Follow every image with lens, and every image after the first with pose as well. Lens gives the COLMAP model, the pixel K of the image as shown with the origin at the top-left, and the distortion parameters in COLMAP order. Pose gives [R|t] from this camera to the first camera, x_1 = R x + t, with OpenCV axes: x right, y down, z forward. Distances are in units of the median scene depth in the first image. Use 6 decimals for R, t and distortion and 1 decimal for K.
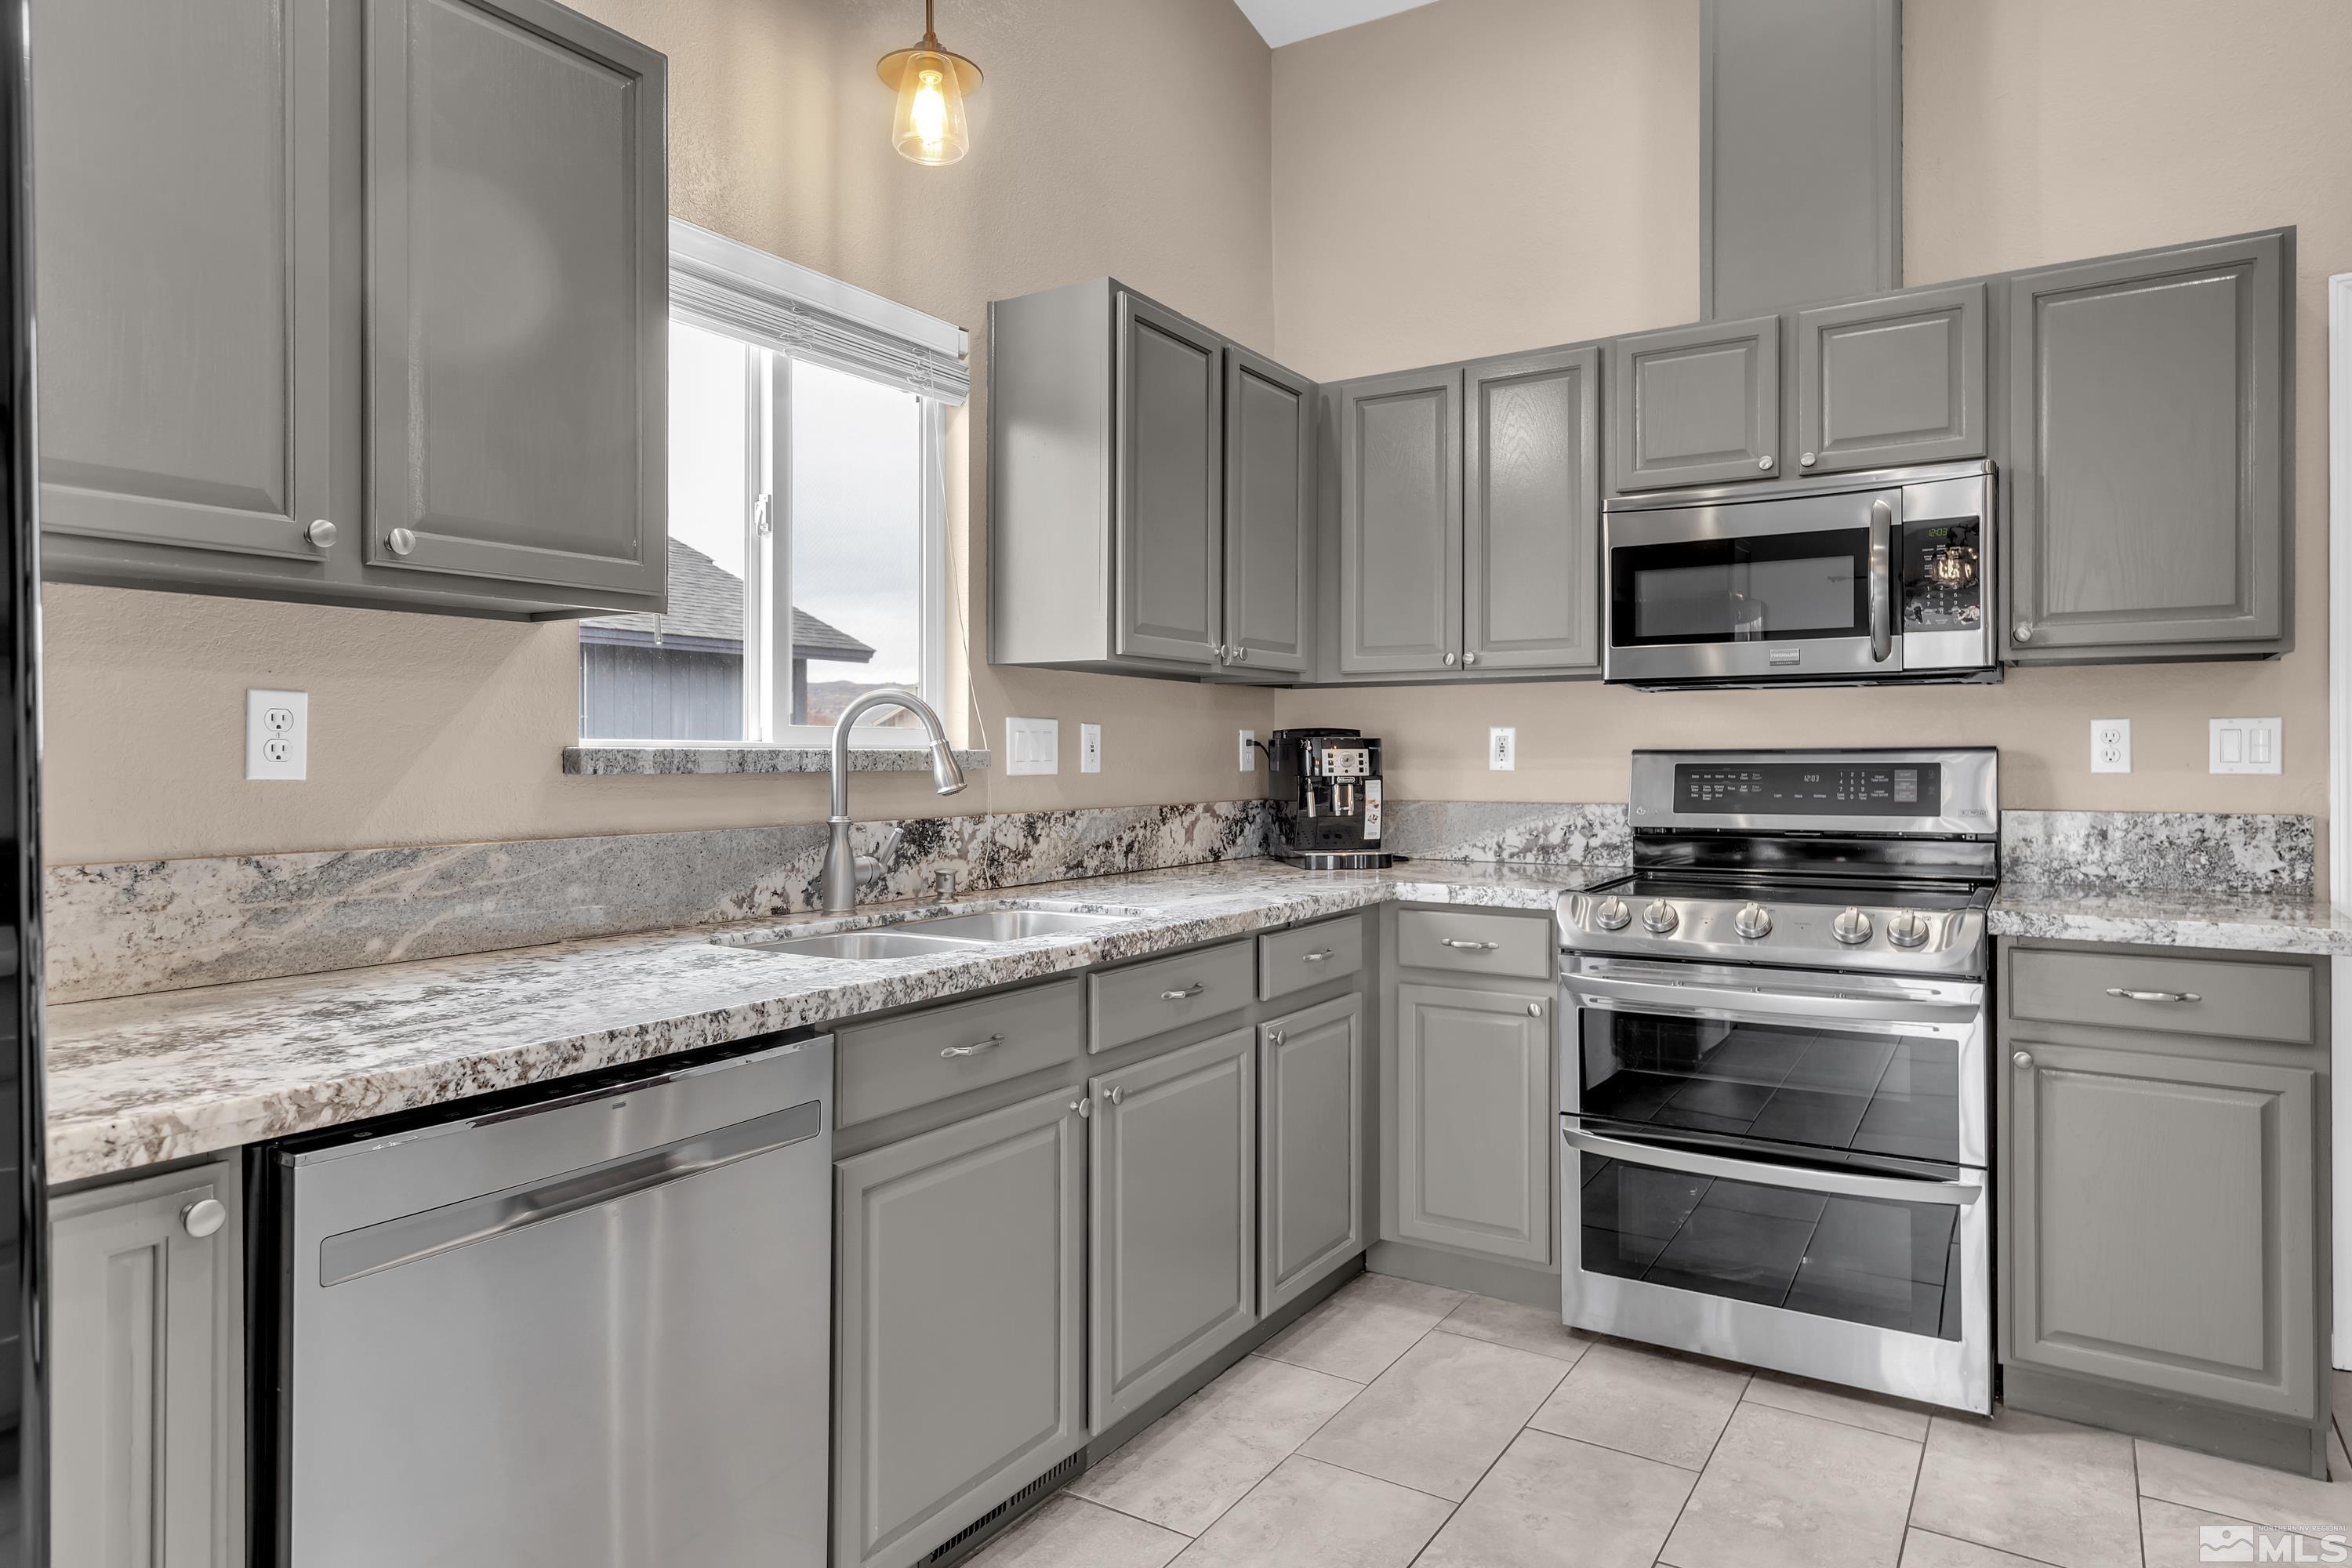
lens RADIAL K [[1392.1, 0, 1199.1], [0, 1392.1, 747.7], [0, 0, 1]] dist [0.003453, 0.004488]
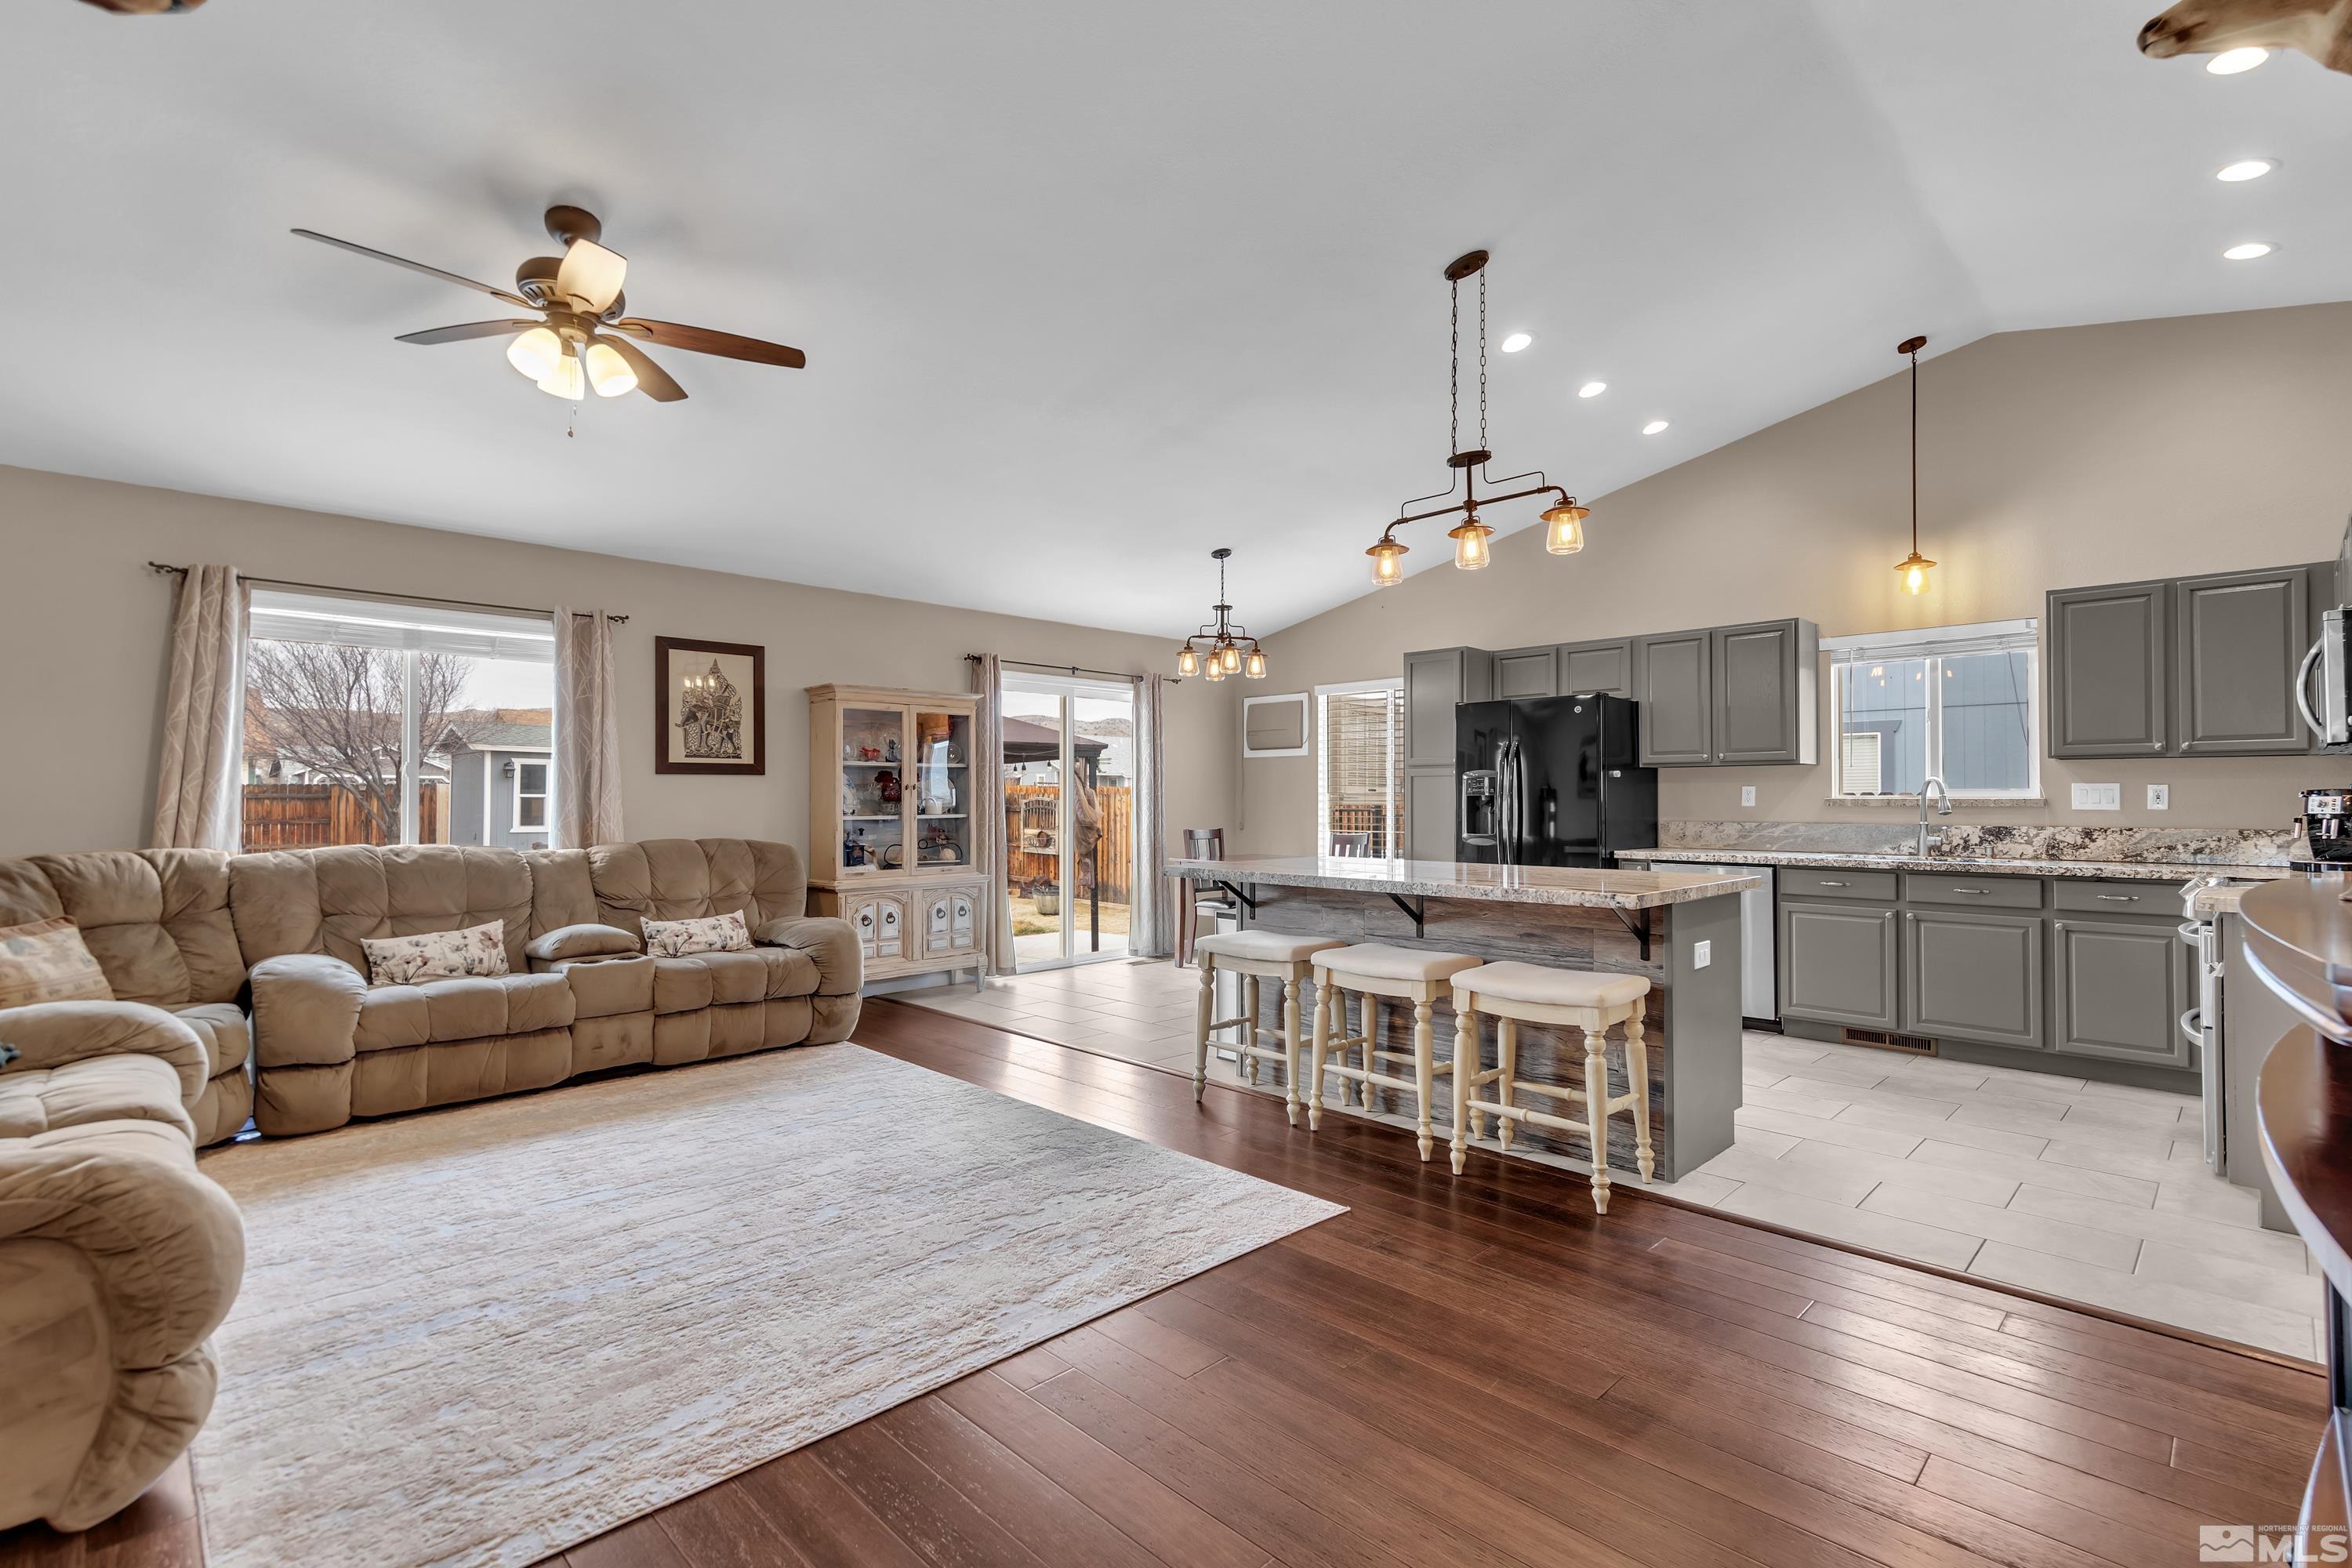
lens RADIAL K [[1049.5, 0, 1212.4], [0, 1049.5, 788.2], [0, 0, 1]] dist [0.009350, -0.001717]
pose [[-0.212481, -0.011340, -0.977099, 1.893600], [0.004710, 0.999909, -0.012629, 0.000770], [0.977154, -0.007285, -0.212408, 0.029817]]
